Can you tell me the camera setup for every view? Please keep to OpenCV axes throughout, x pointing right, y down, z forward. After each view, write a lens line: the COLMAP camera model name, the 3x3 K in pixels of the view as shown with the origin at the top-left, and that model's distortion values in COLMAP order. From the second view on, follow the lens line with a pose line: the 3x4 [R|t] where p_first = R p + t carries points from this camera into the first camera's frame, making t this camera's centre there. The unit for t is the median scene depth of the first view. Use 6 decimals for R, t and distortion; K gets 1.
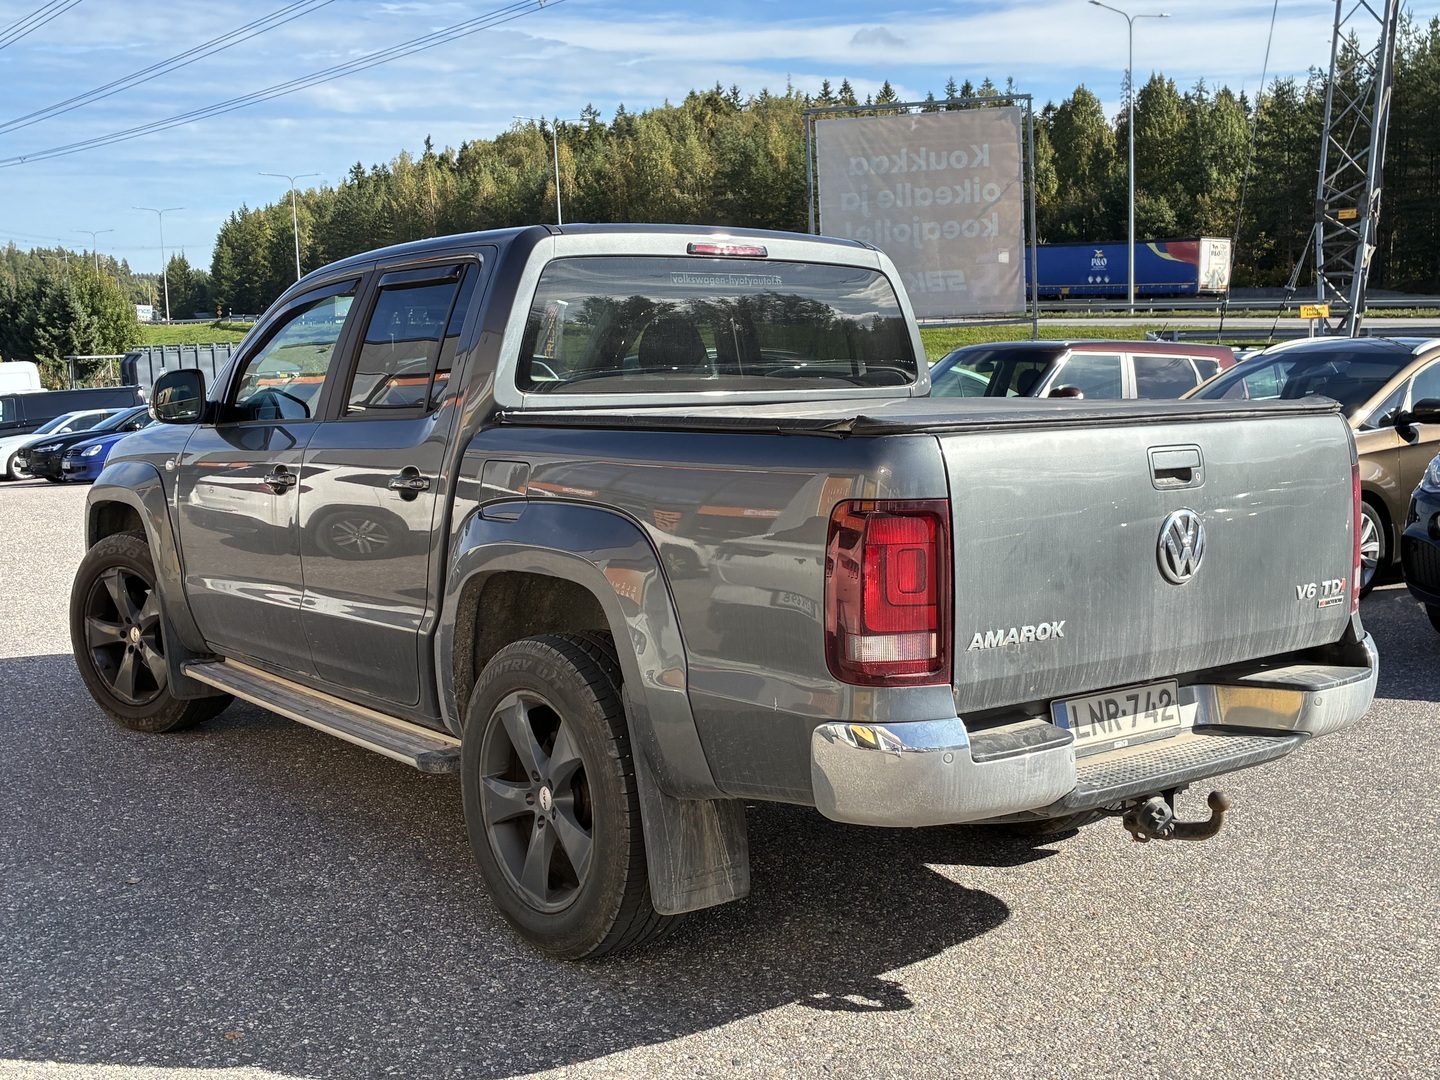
lens RADIAL K [[1667.3, 0, 720.0], [0, 1667.3, 540.0], [0, 0, 1]] dist [0.016172, -0.008309]
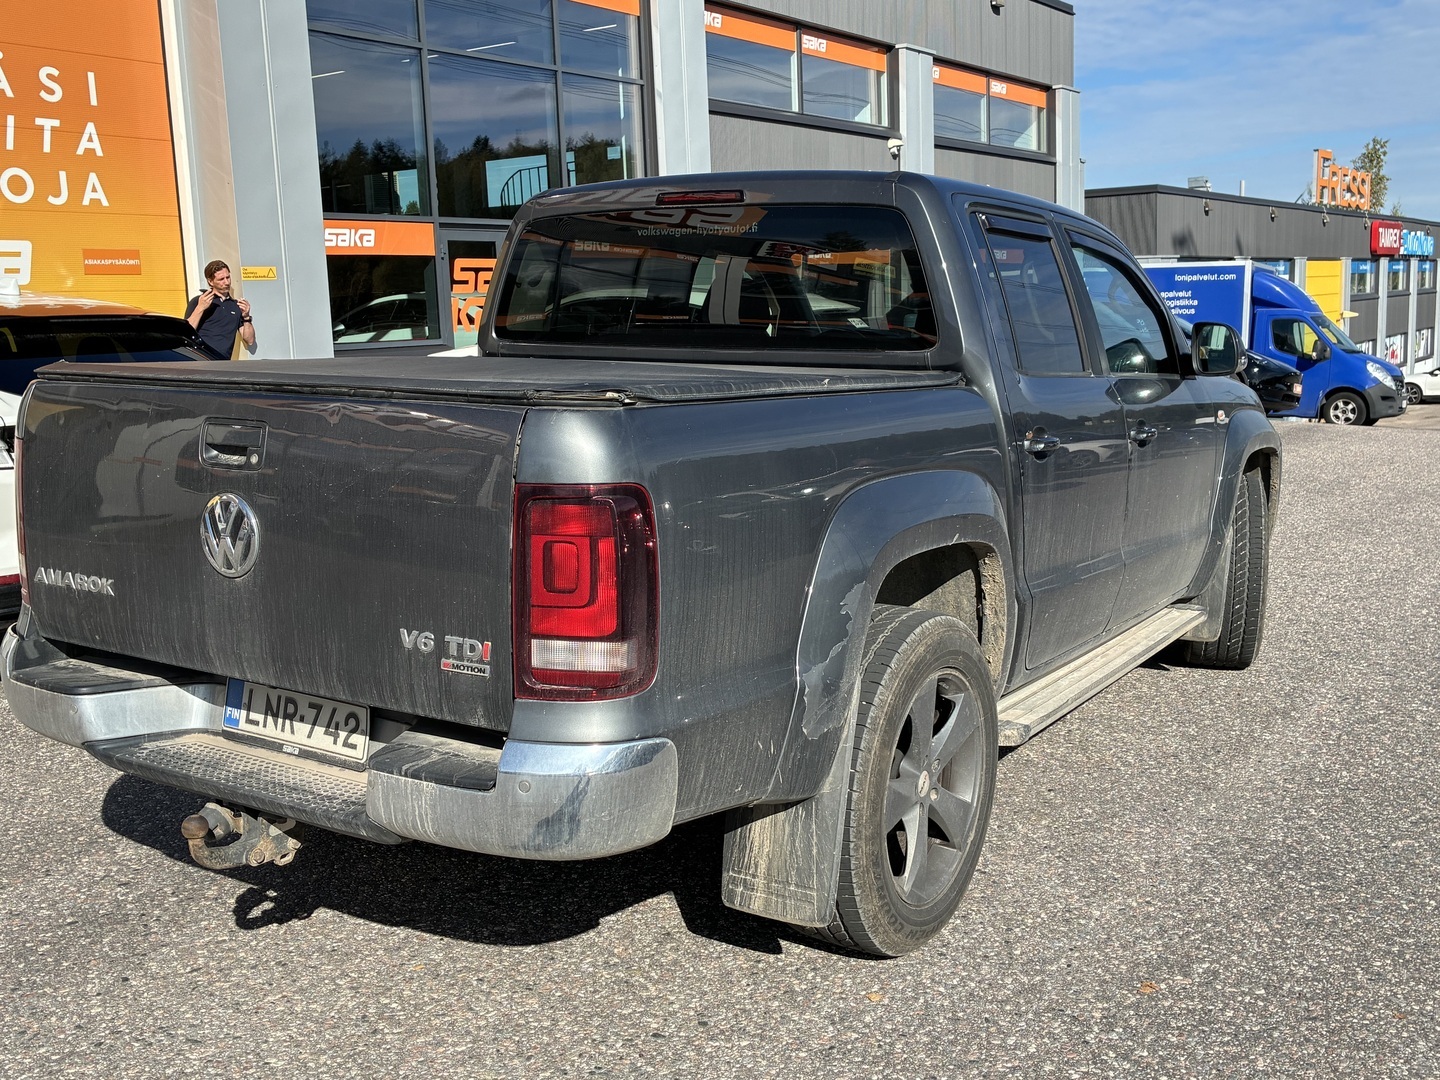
lens RADIAL K [[1440.8, 0, 720.0], [0, 1440.8, 540.0], [0, 0, 1]] dist [0.039500, 0.001120]
pose [[0.333409, 0.156834, -0.929646, 1.017728], [-0.109981, 0.985804, 0.126864, -0.113009], [0.936345, 0.059946, 0.345925, 0.932371]]
